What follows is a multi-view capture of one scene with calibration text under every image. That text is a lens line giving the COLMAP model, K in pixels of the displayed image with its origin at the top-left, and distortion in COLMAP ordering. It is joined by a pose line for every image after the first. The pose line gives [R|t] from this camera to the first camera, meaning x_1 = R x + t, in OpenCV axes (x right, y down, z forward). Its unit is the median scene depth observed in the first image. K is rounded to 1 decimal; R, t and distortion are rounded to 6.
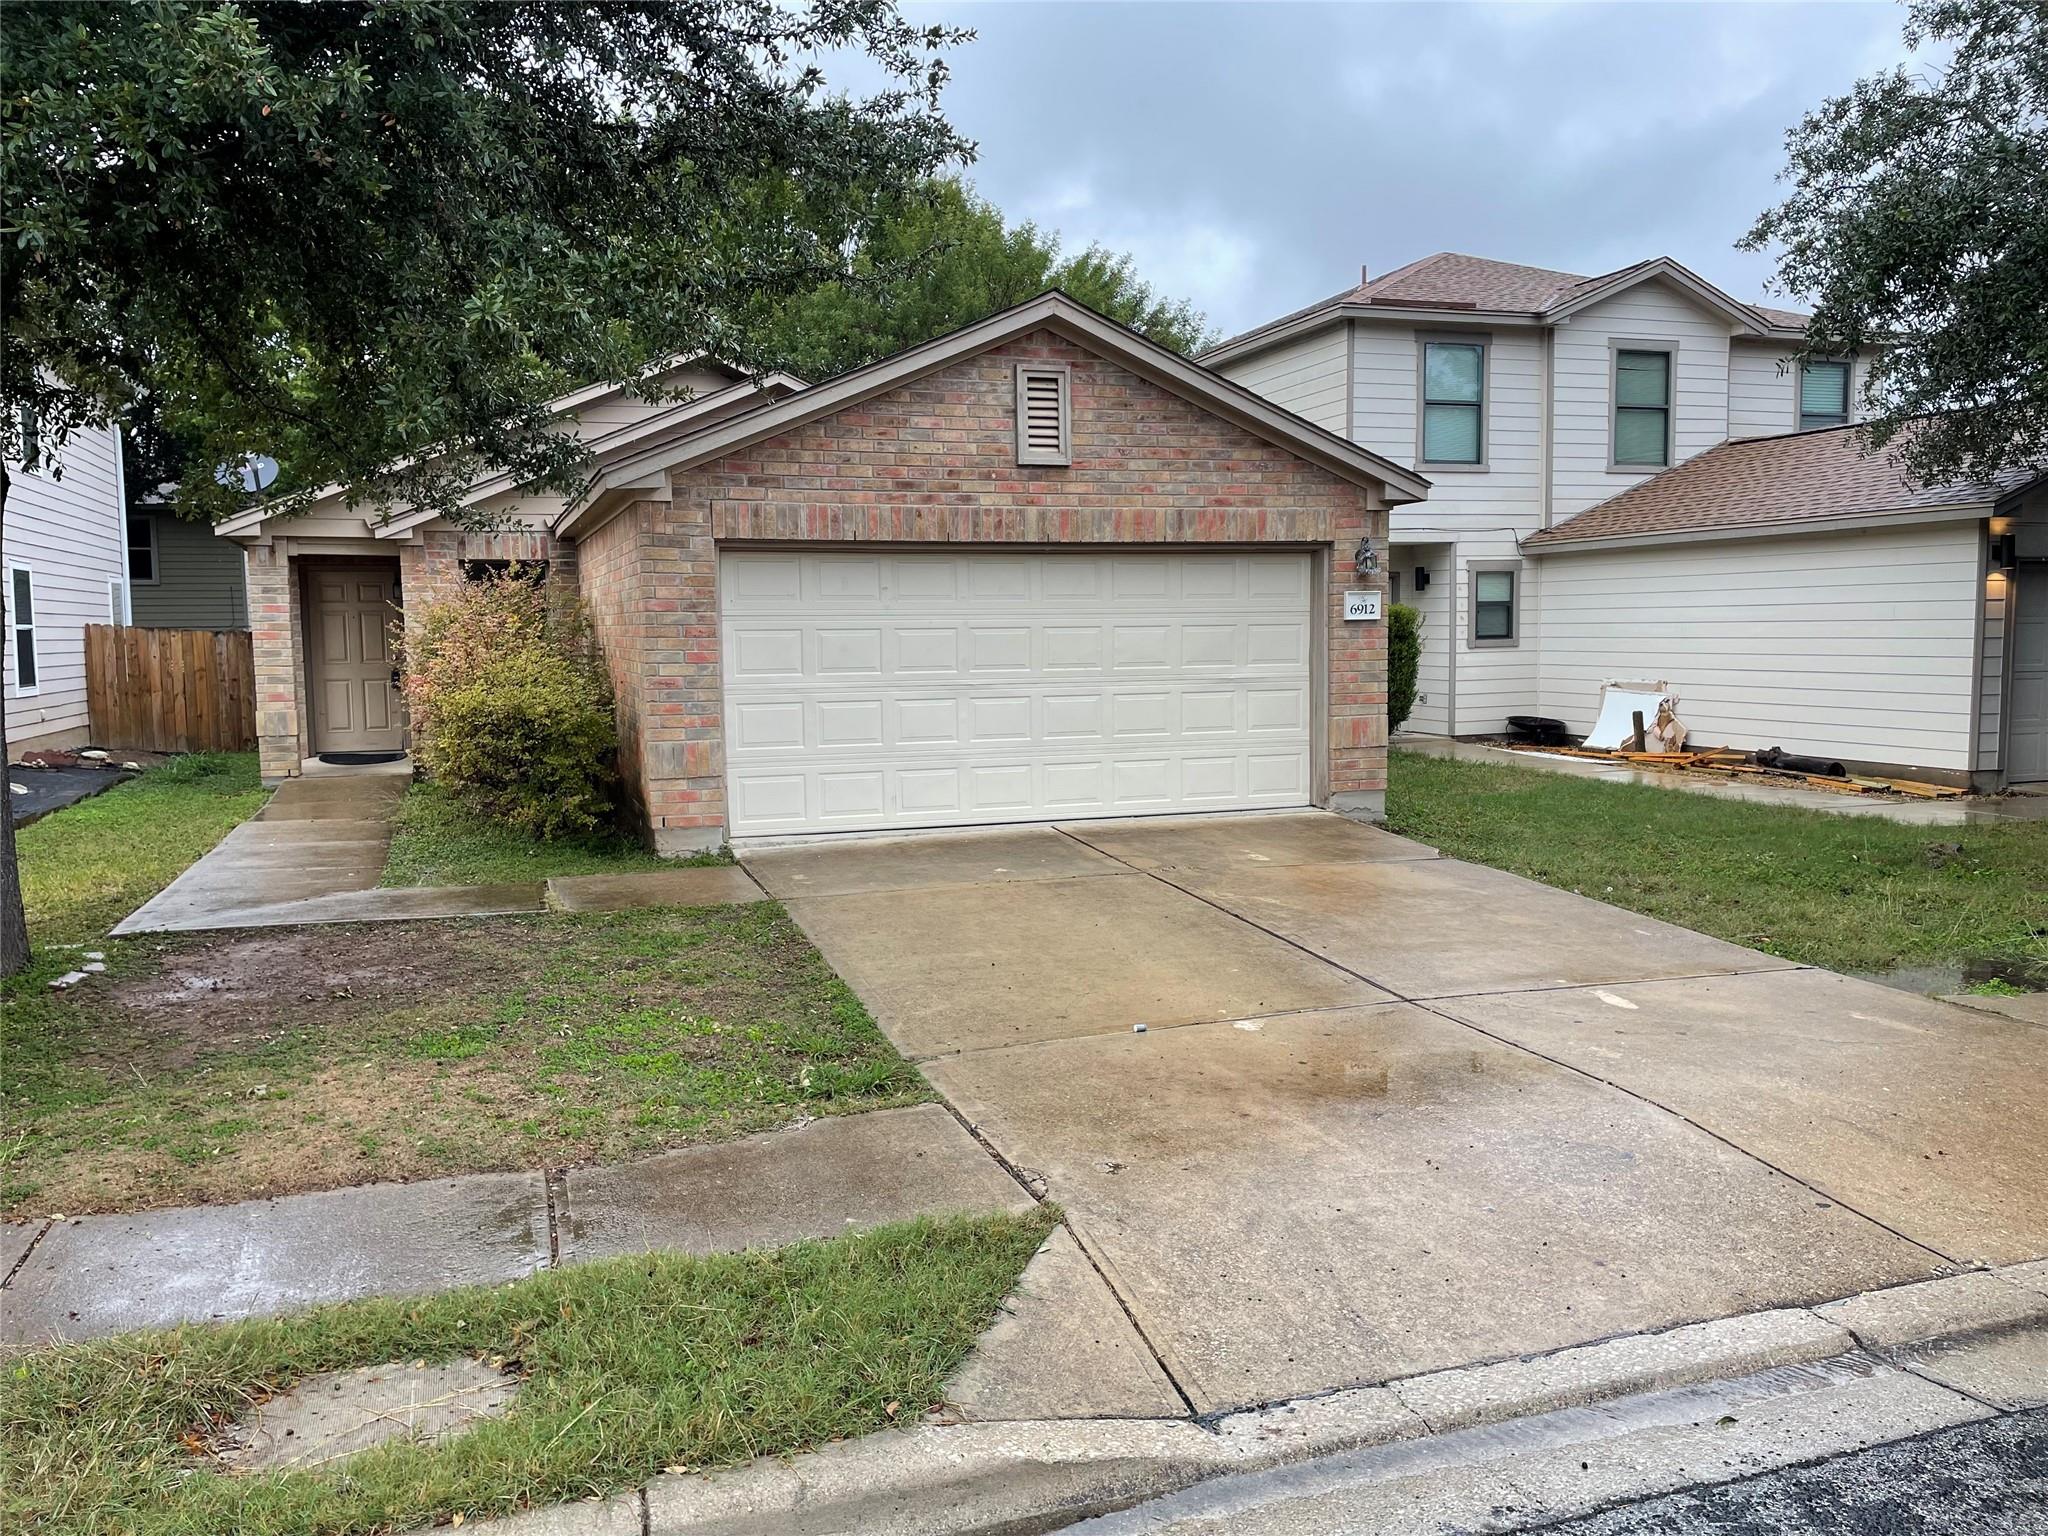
lens RADIAL K [[1550.4, 0, 1023.6], [0, 1550.4, 768.0], [0, 0, 1]] dist [0.042008, -0.000407]
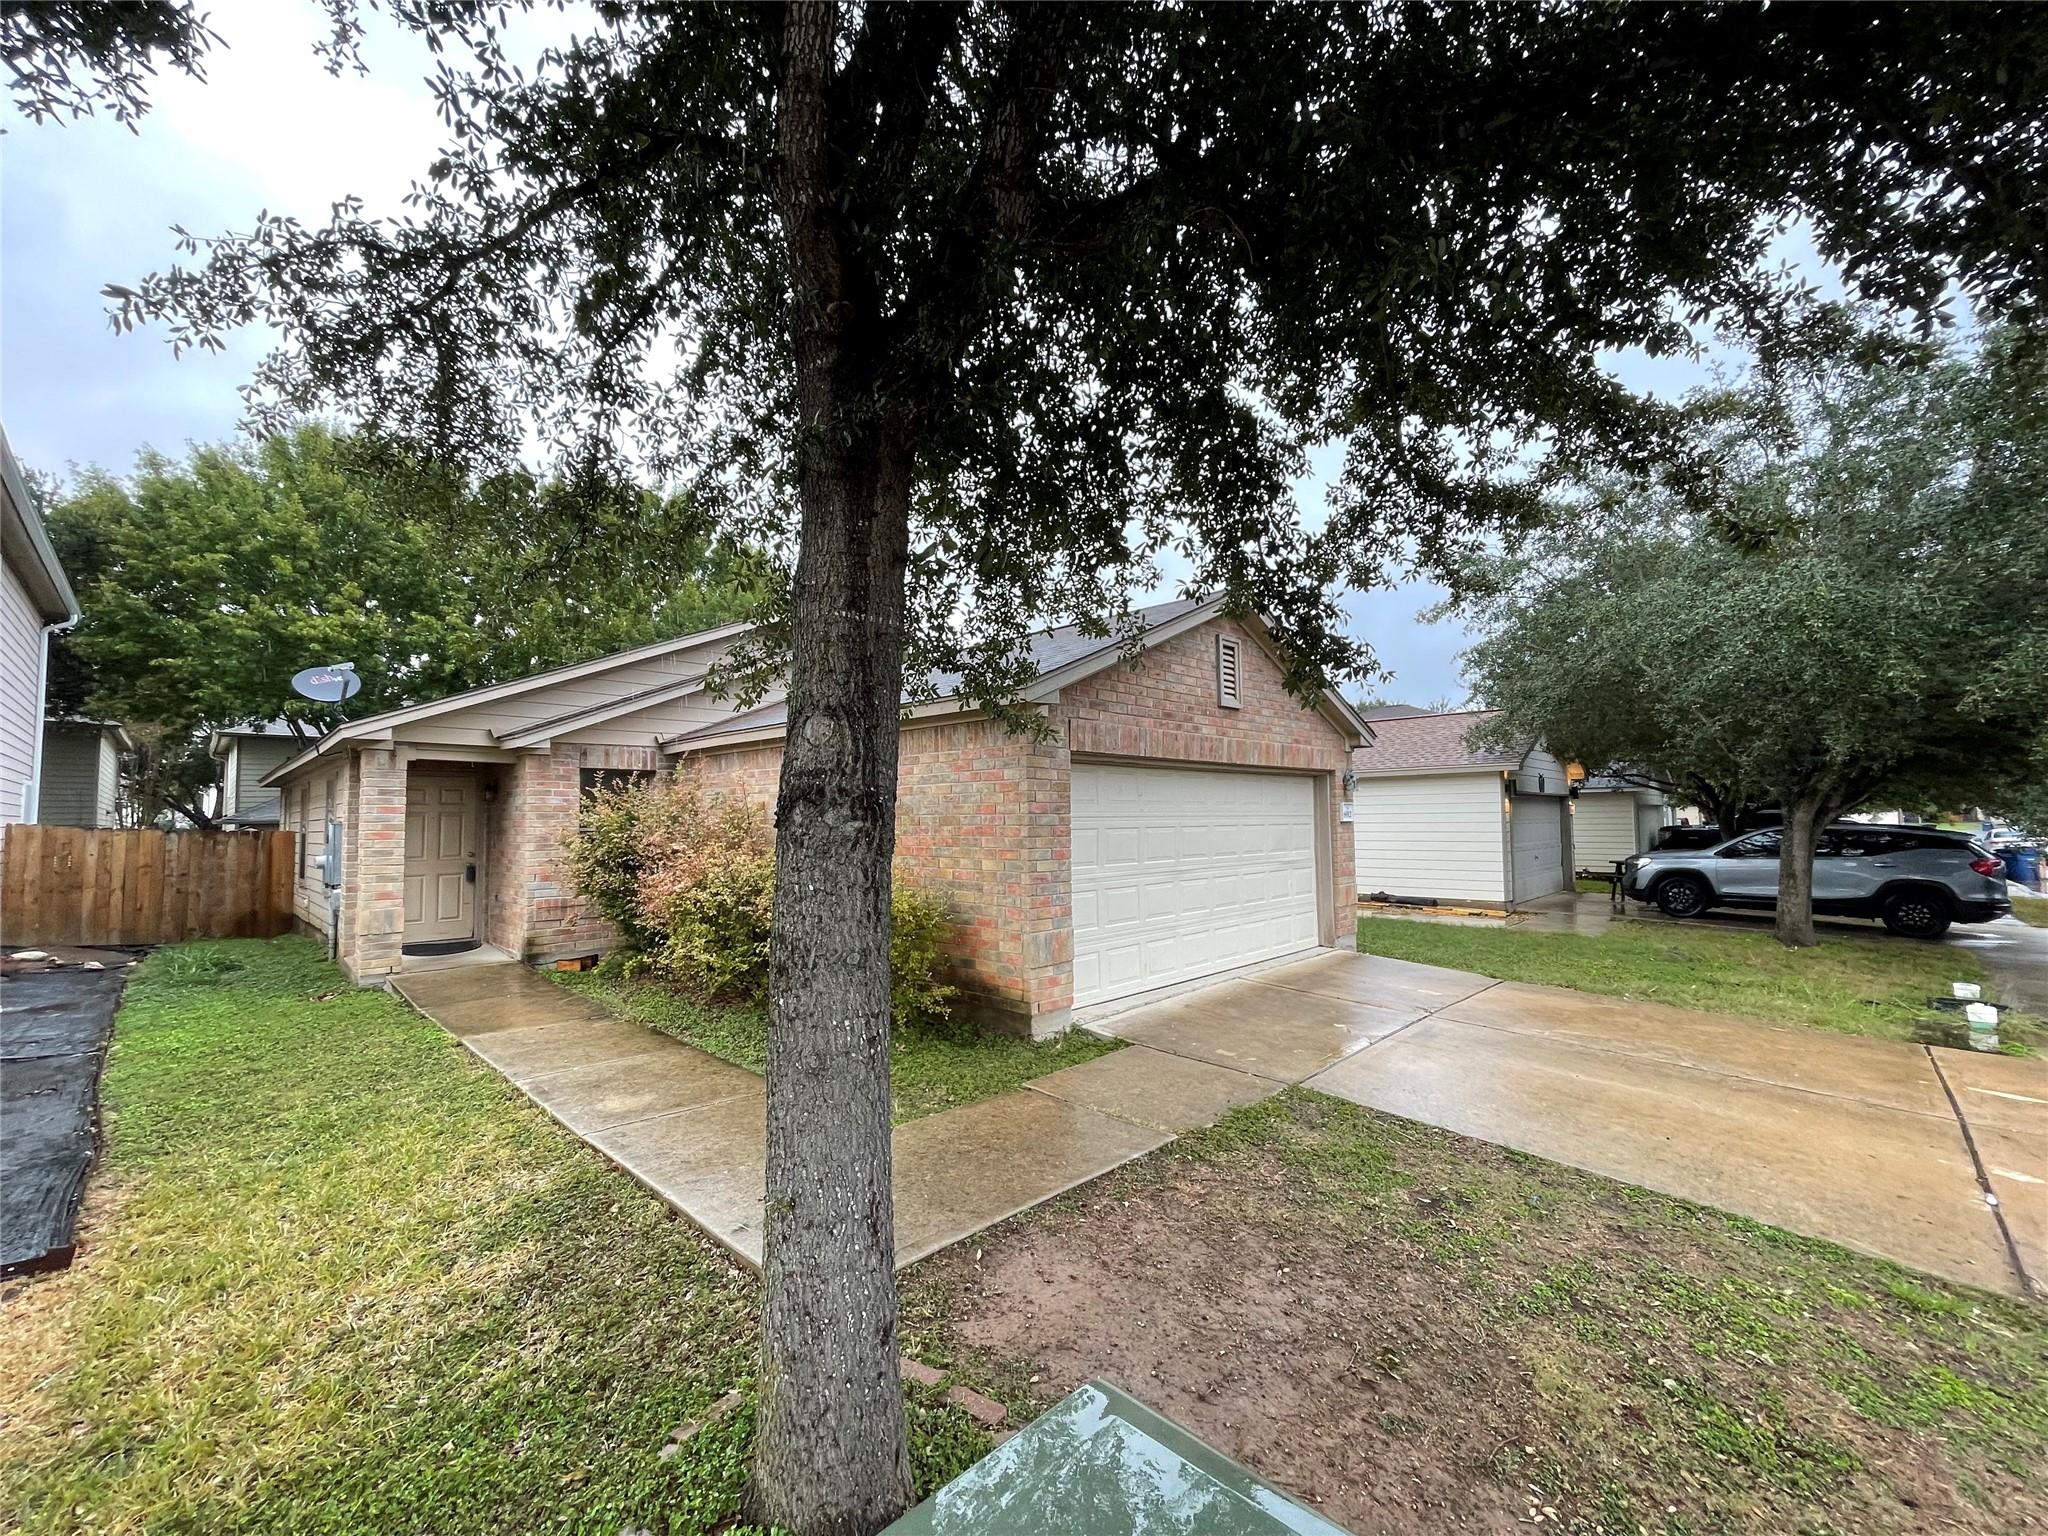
lens RADIAL K [[828.7, 0, 1022.6], [0, 828.7, 771.9], [0, 0, 1]] dist [-0.000282, -0.000537]
pose [[0.898034, 0.027265, 0.439080, -0.439080], [0.039708, 0.988980, -0.142626, -0.040088], [-0.438130, 0.145518, 0.887055, 0.413780]]
